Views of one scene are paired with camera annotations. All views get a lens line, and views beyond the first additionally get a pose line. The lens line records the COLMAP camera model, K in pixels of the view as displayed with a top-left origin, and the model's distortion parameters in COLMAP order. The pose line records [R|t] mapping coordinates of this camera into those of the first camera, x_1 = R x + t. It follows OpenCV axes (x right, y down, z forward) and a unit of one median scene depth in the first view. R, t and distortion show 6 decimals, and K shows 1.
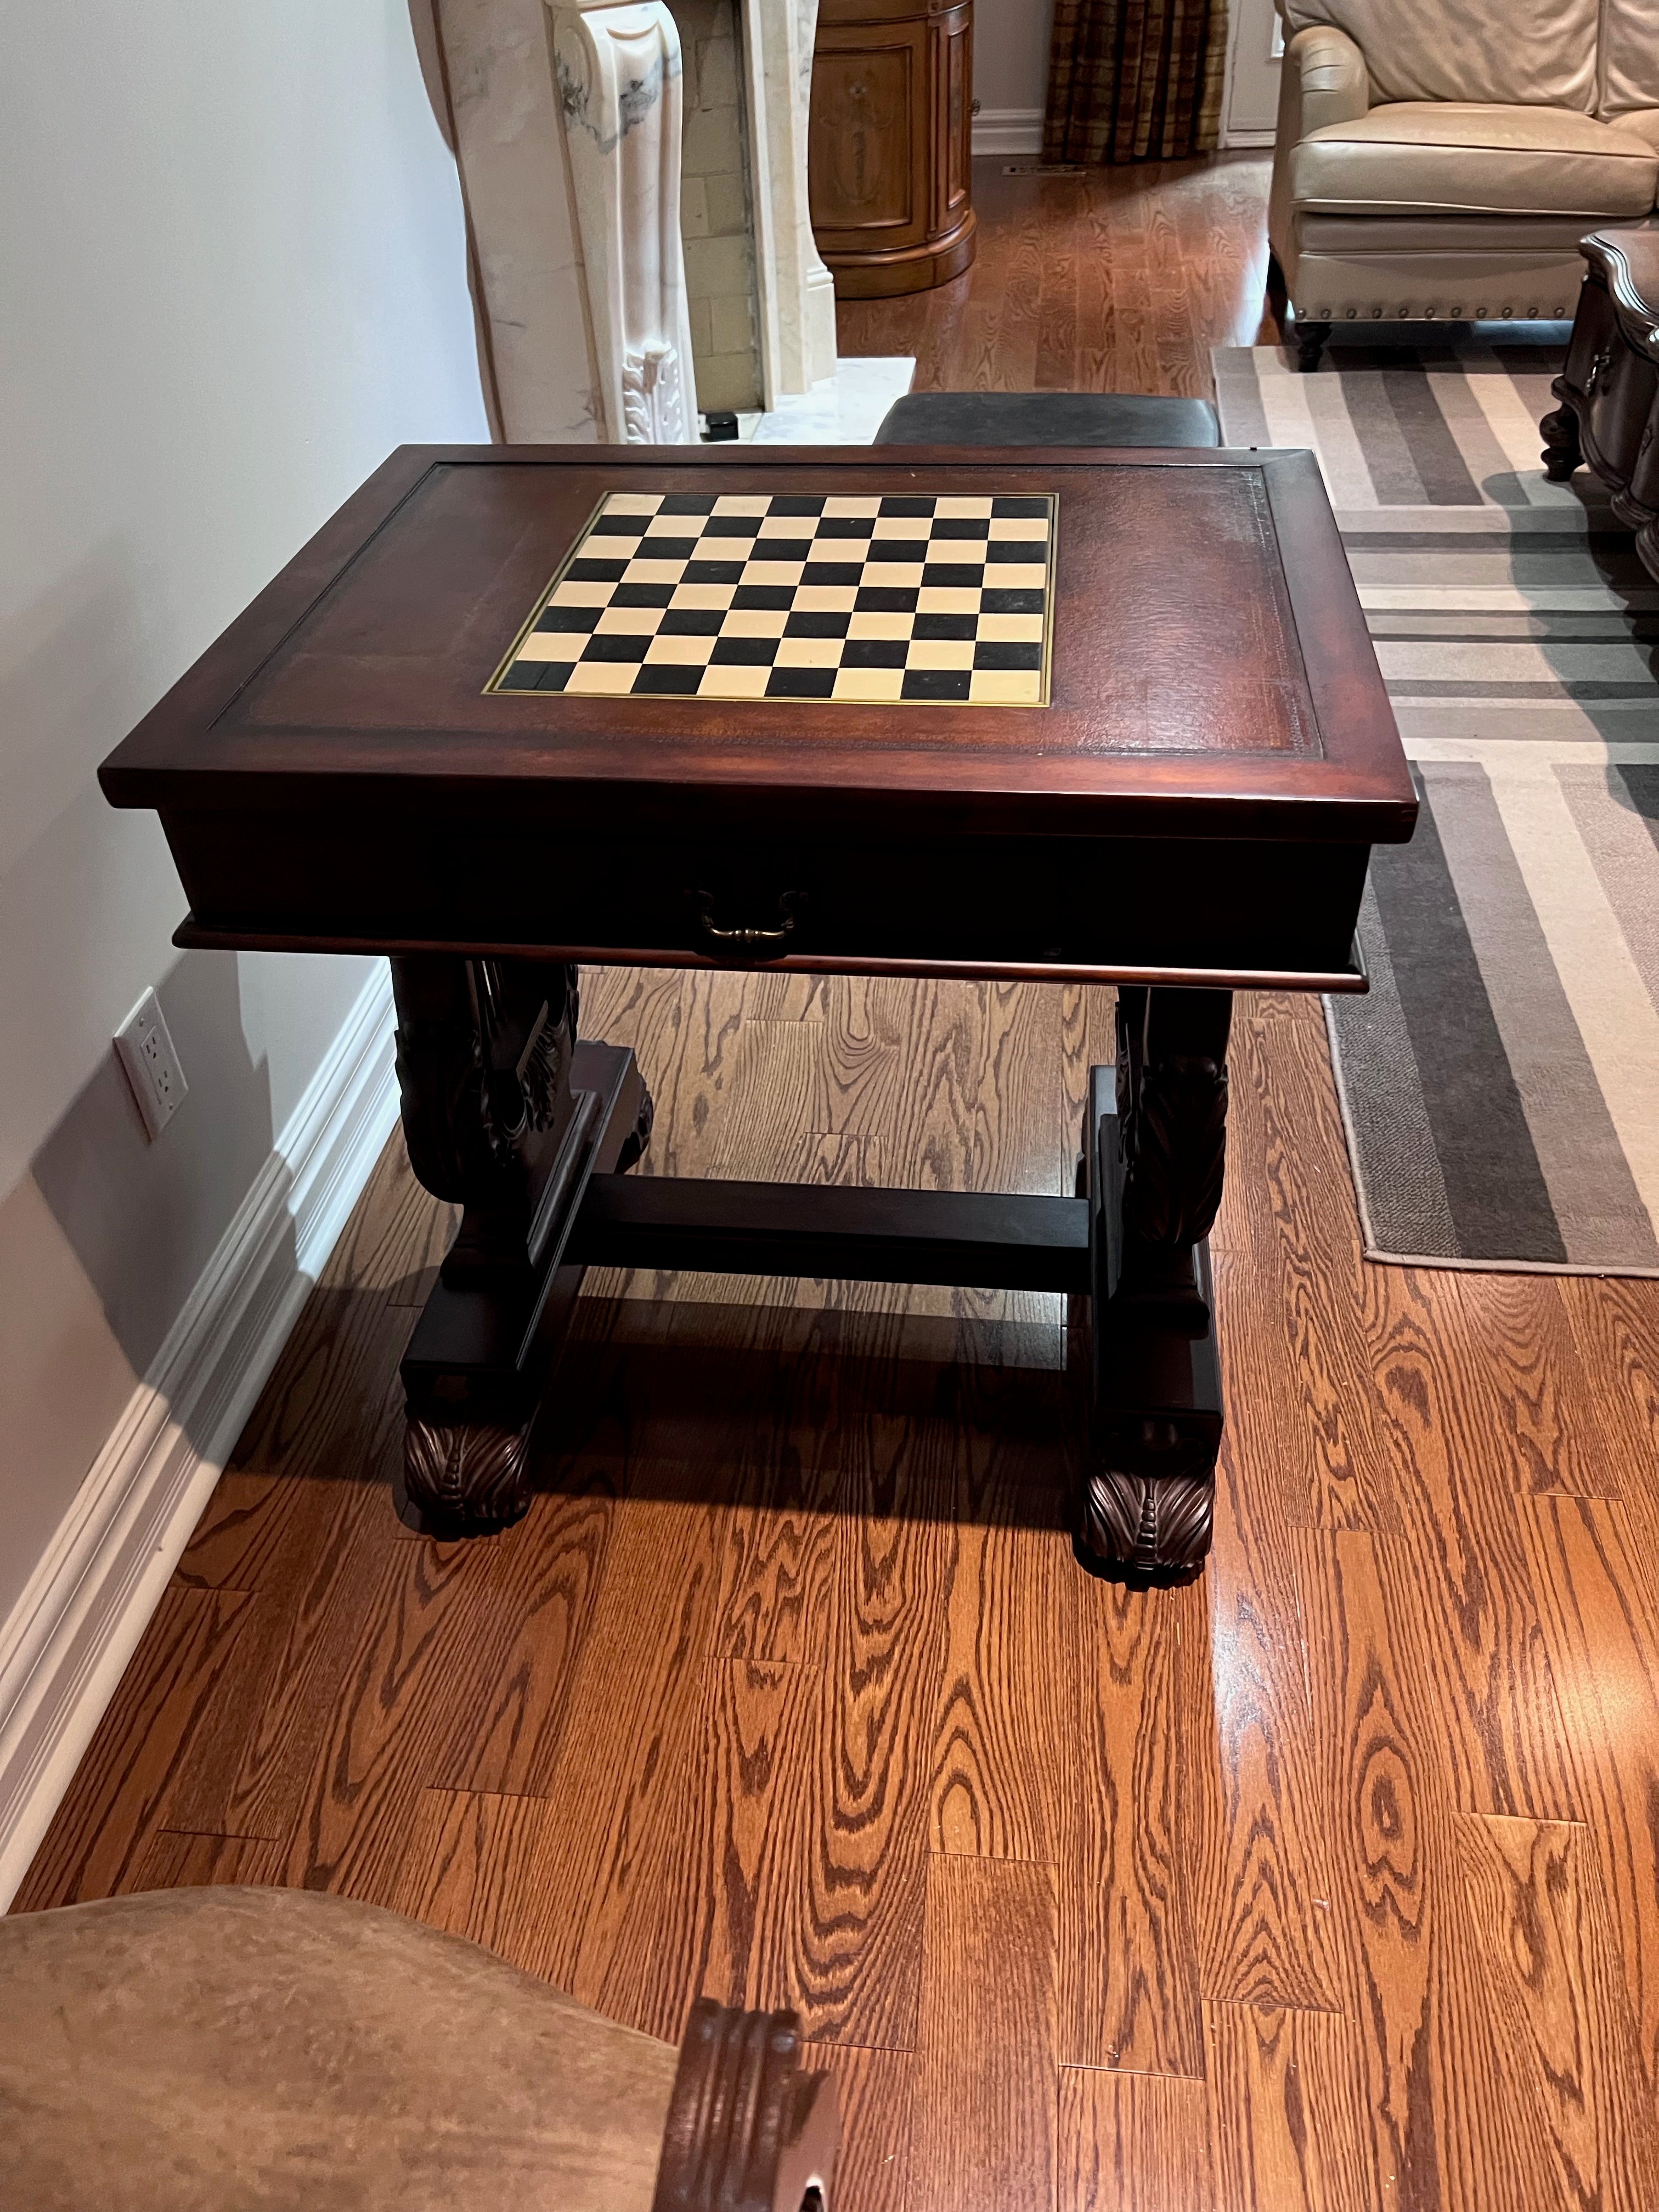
lens RADIAL K [[1672.8, 0, 833.5], [0, 1672.8, 1102.6], [0, 0, 1]] dist [0.021205, -0.027694]
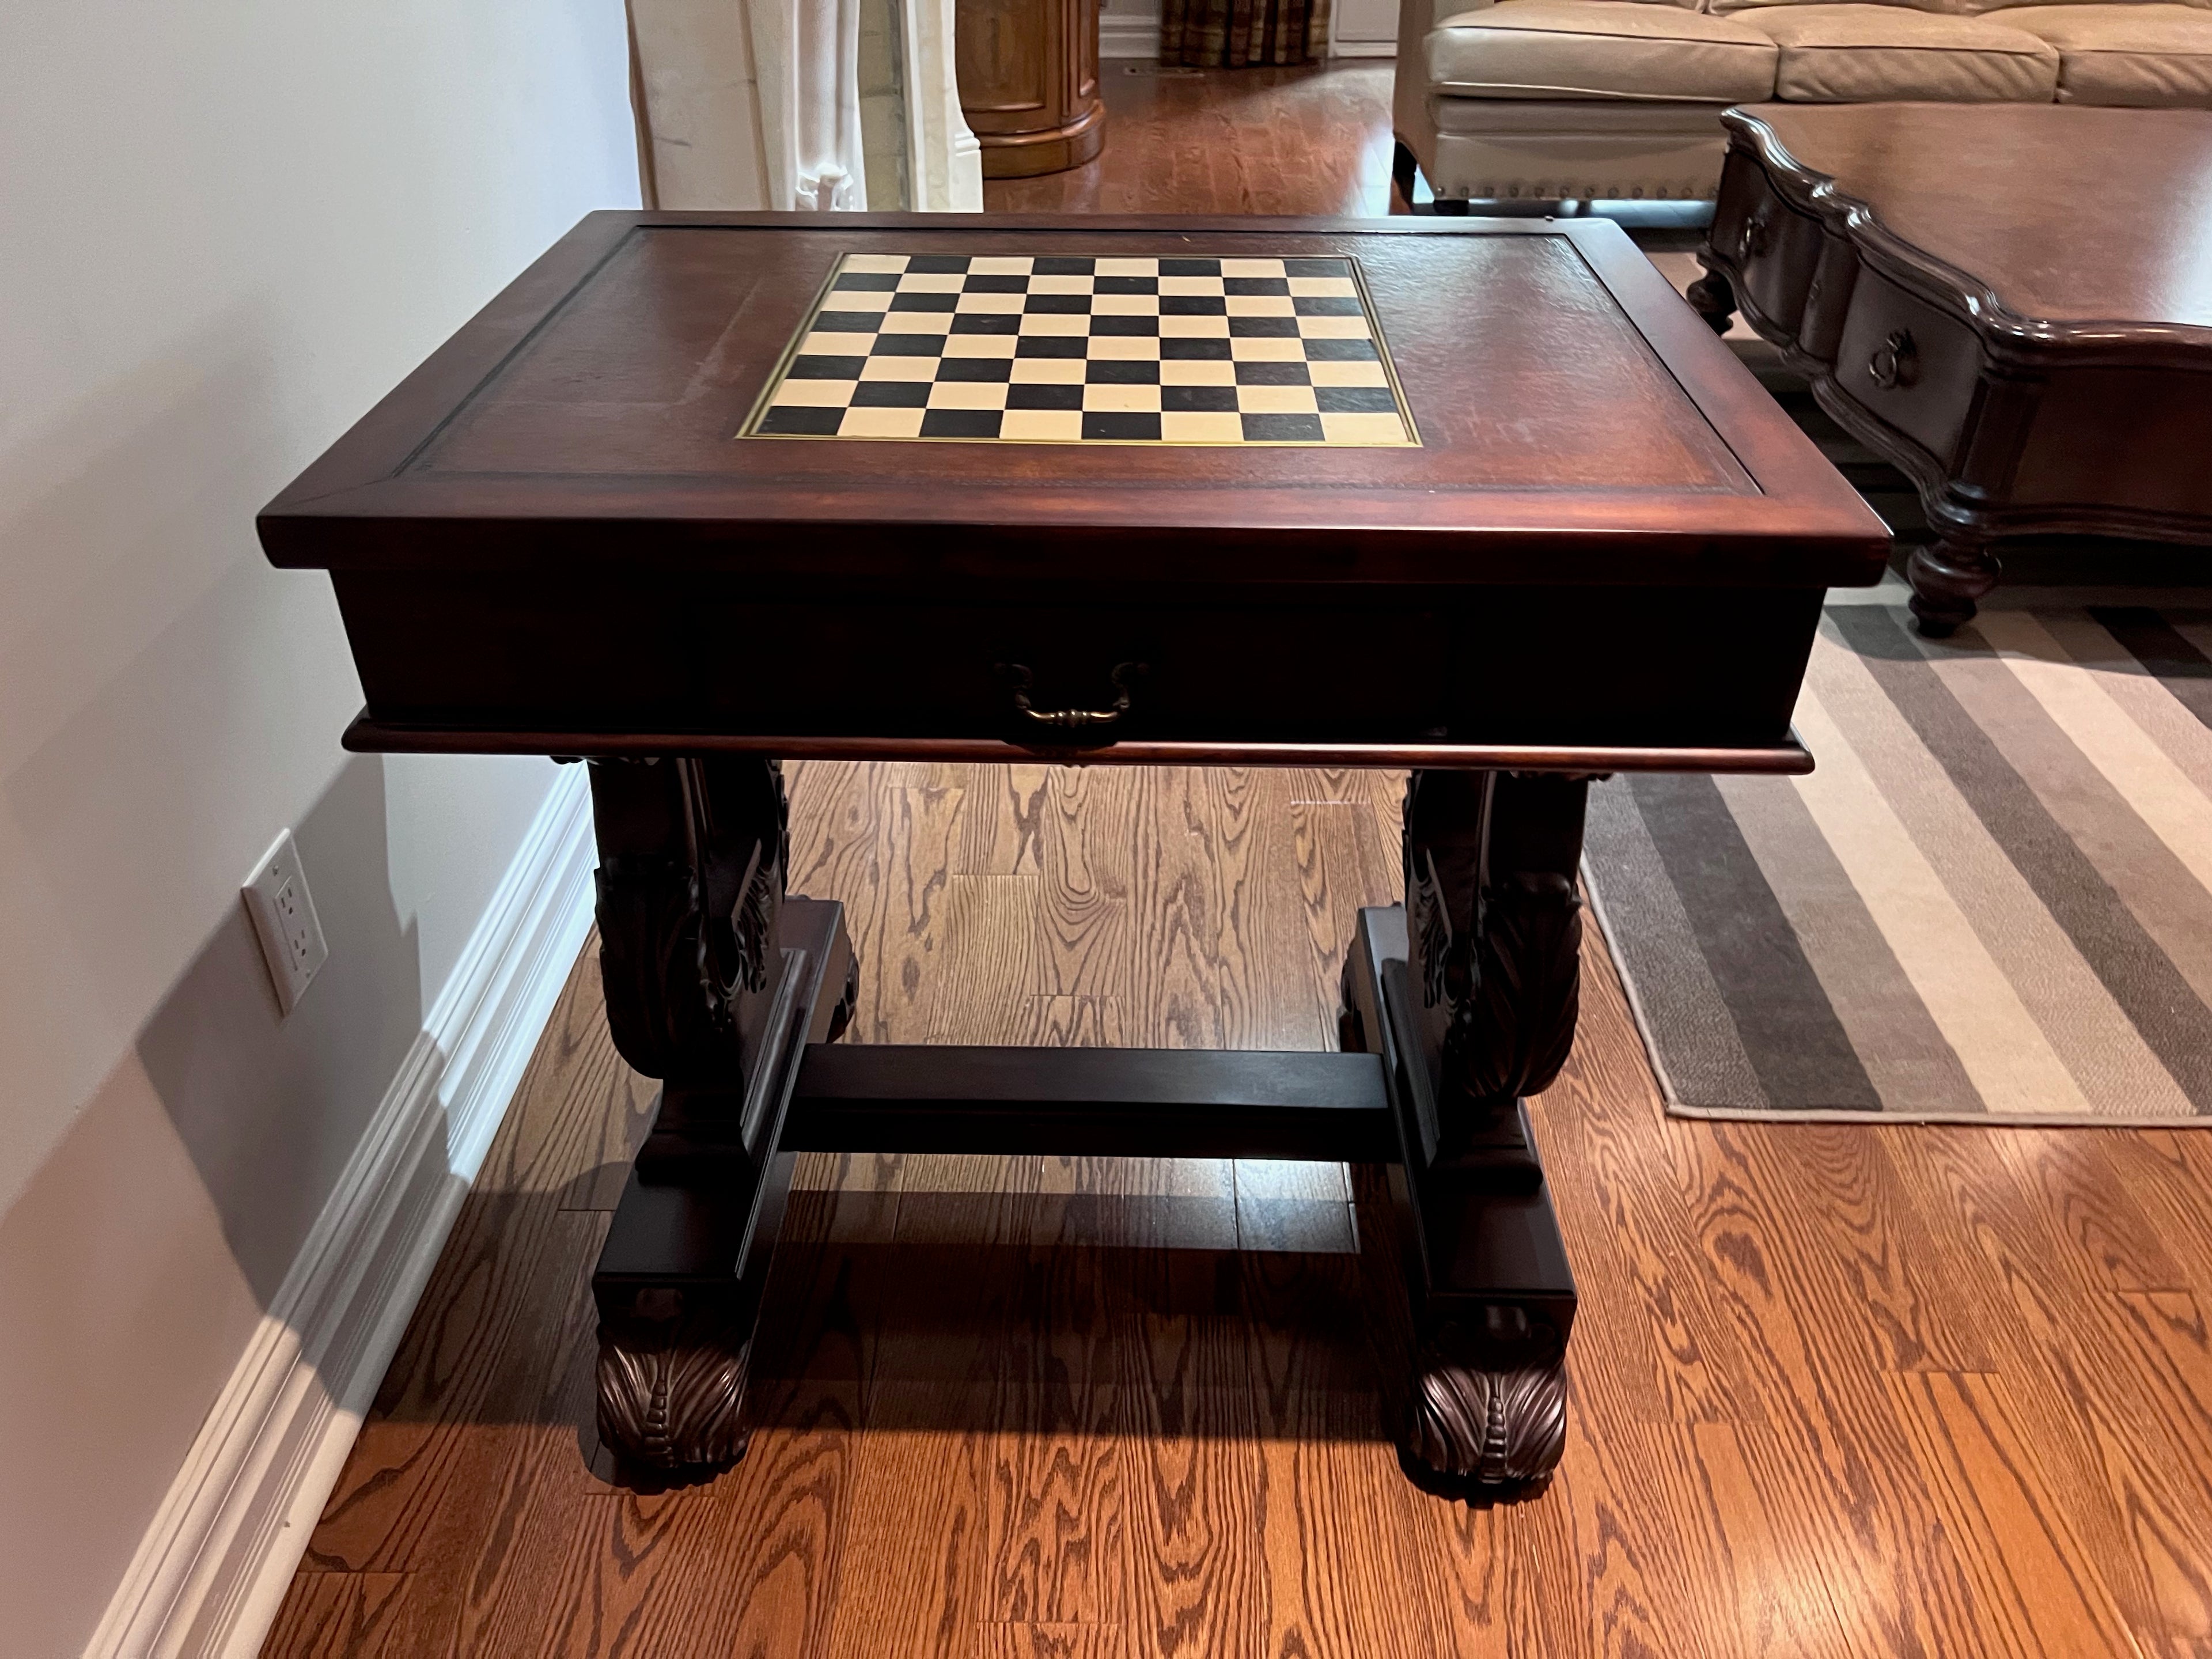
lens RADIAL K [[1672.8, 0, 1093.7], [0, 1672.8, 847.0], [0, 0, 1]] dist [0.021205, -0.027694]
pose [[0.995390, -0.020178, 0.093766, -0.087208], [0.028774, 0.995412, -0.091252, 0.027889], [-0.091495, 0.093530, 0.991404, 0.138888]]
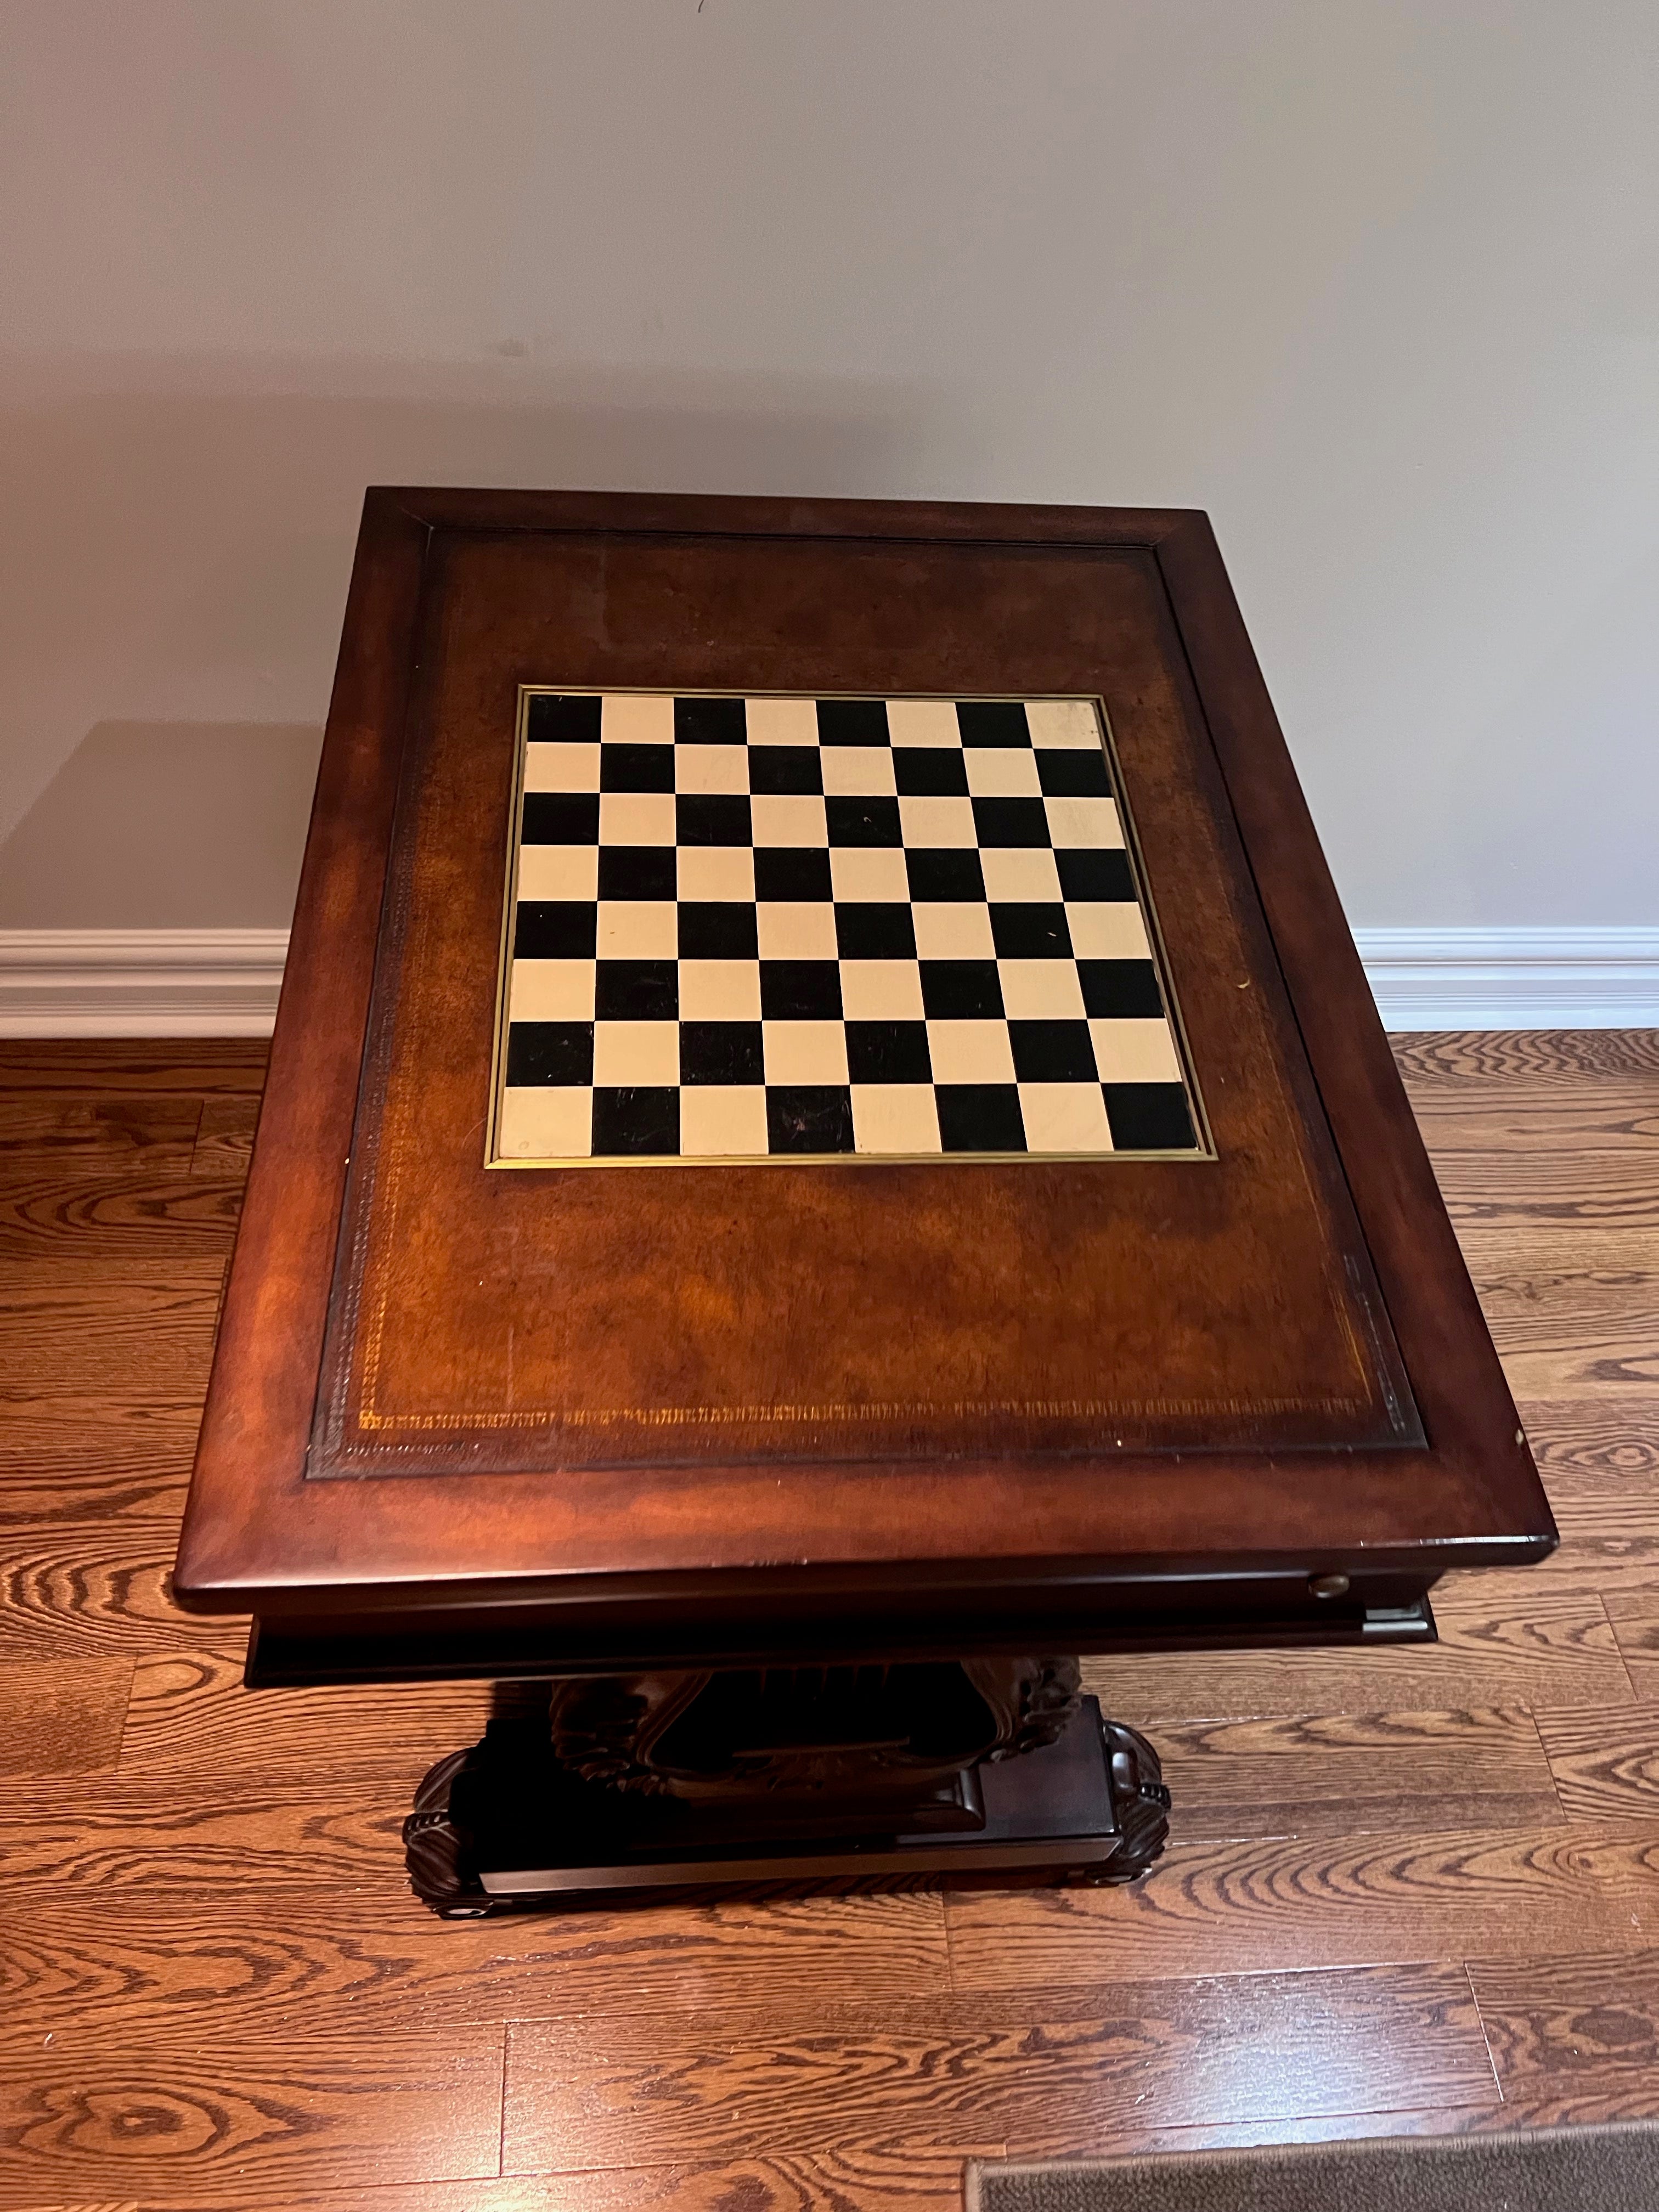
lens RADIAL K [[1672.8, 0, 831.7], [0, 1672.8, 1116.0], [0, 0, 1]] dist [0.021205, -0.027694]
pose [[0.175720, 0.807980, -0.562397, 0.415664], [-0.684975, 0.510667, 0.519643, -0.552363], [0.707059, 0.293916, 0.643181, 0.440662]]
